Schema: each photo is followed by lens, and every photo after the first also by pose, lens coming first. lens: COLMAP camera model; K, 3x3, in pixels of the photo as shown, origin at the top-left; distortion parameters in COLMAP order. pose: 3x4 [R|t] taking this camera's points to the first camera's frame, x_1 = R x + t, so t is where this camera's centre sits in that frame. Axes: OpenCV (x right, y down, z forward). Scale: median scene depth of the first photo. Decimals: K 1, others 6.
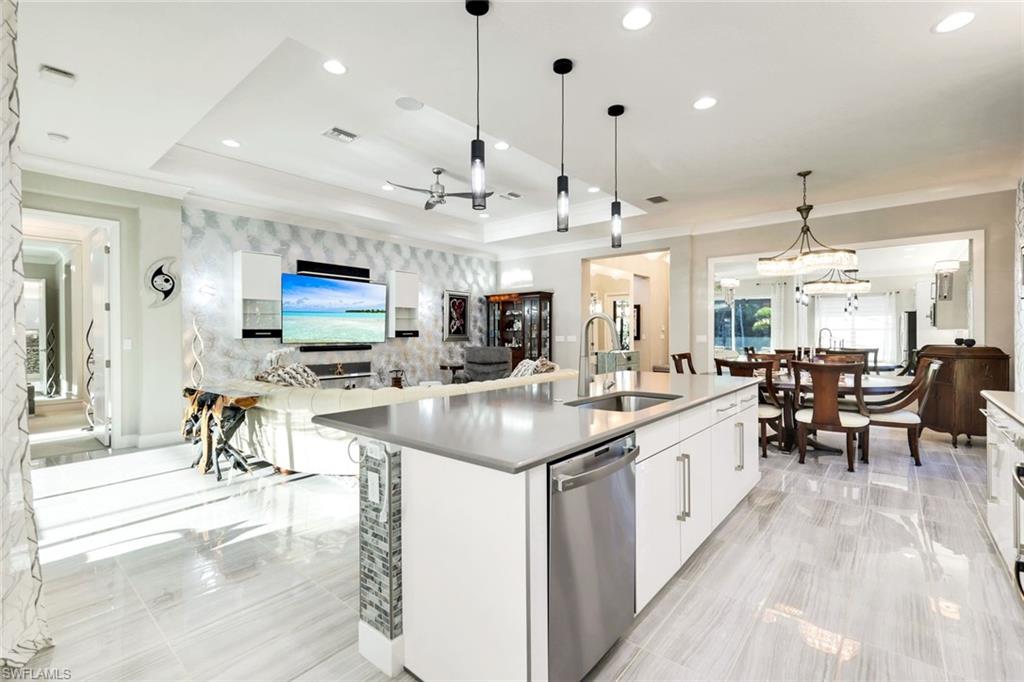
lens RADIAL K [[448.9, 0, 513.7], [0, 448.9, 336.3], [0, 0, 1]] dist [0.000616, -0.000377]
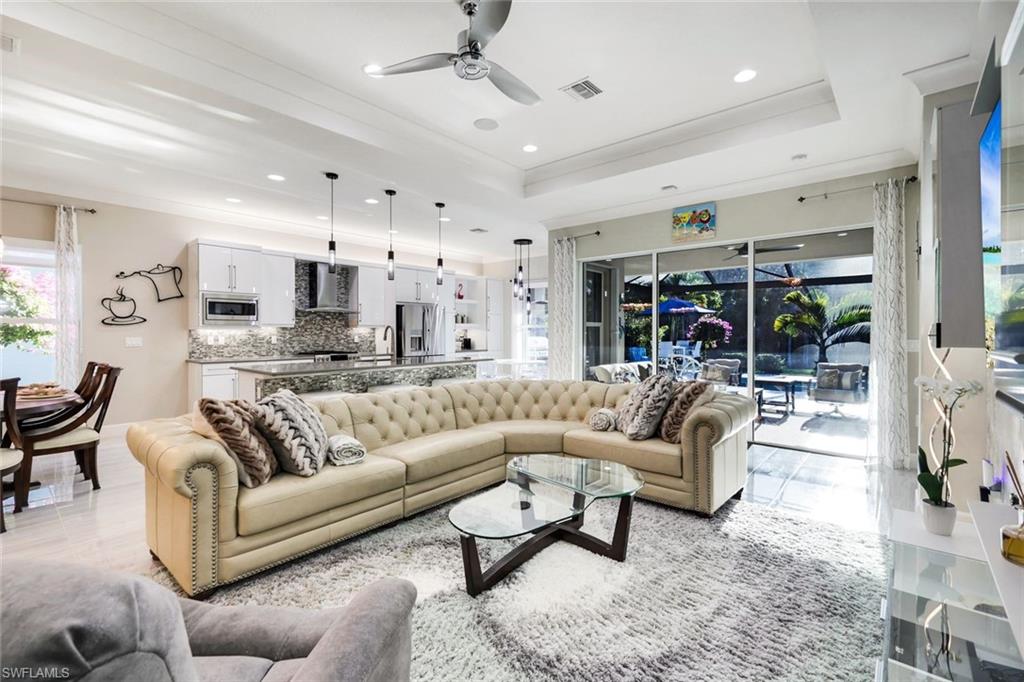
lens RADIAL K [[453.0, 0, 514.5], [0, 453.0, 336.2], [0, 0, 1]] dist [-0.000530, 0.000571]
pose [[-0.999884, 0.001404, 0.015162, -0.184264], [0.001639, 0.999879, 0.015488, -0.010575], [-0.015138, 0.015511, -0.999765, 1.211716]]
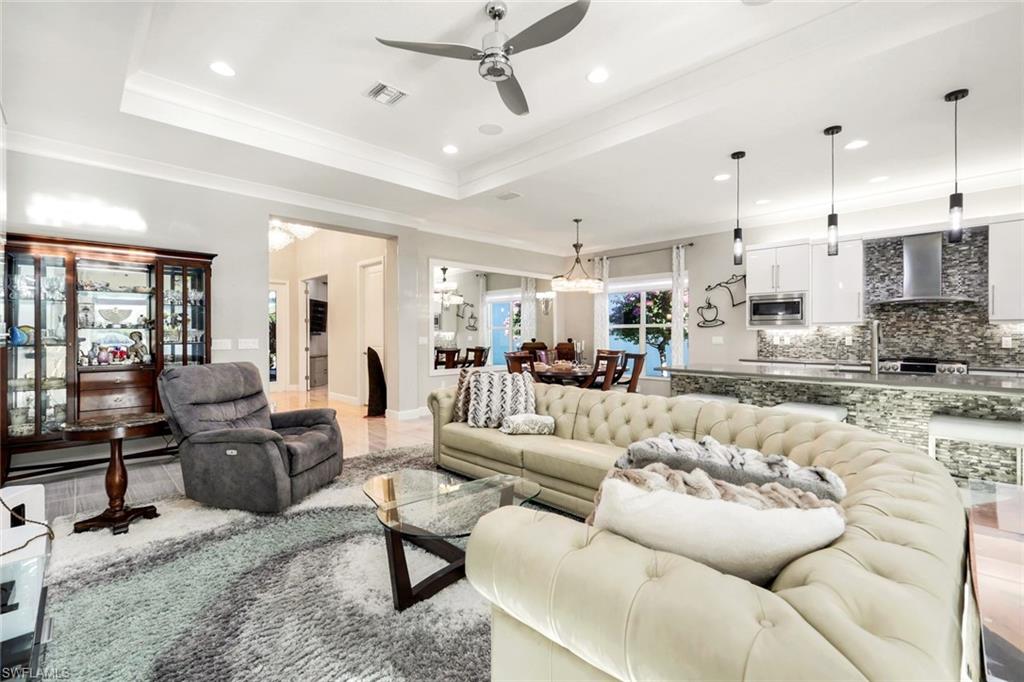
lens RADIAL K [[448.9, 0, 513.7], [0, 448.9, 336.3], [0, 0, 1]] dist [0.000616, -0.000377]
pose [[0.100168, -0.001412, 0.994970, -0.542432], [0.007531, 0.999971, 0.000661, -0.001870], [-0.994942, 0.007427, 0.100175, 0.749658]]
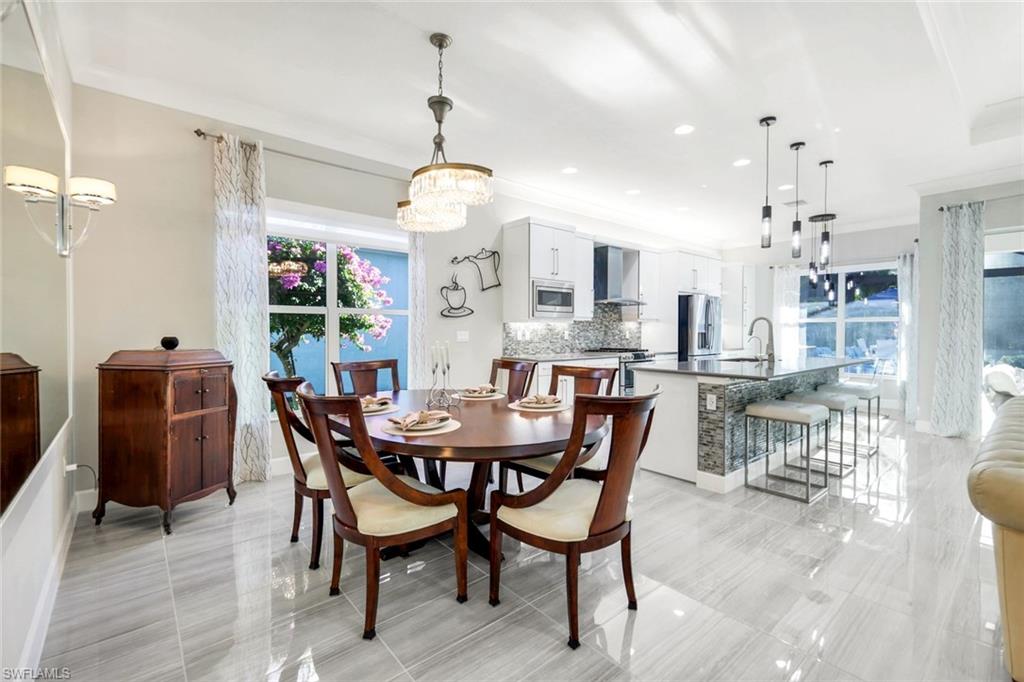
lens RADIAL K [[448.9, 0, 513.7], [0, 448.9, 336.3], [0, 0, 1]] dist [0.000616, -0.000377]
pose [[-0.986067, -0.000891, 0.166349, 0.327857], [0.002235, 0.999824, 0.018606, -0.001867], [-0.166336, 0.018719, -0.985891, 1.093011]]
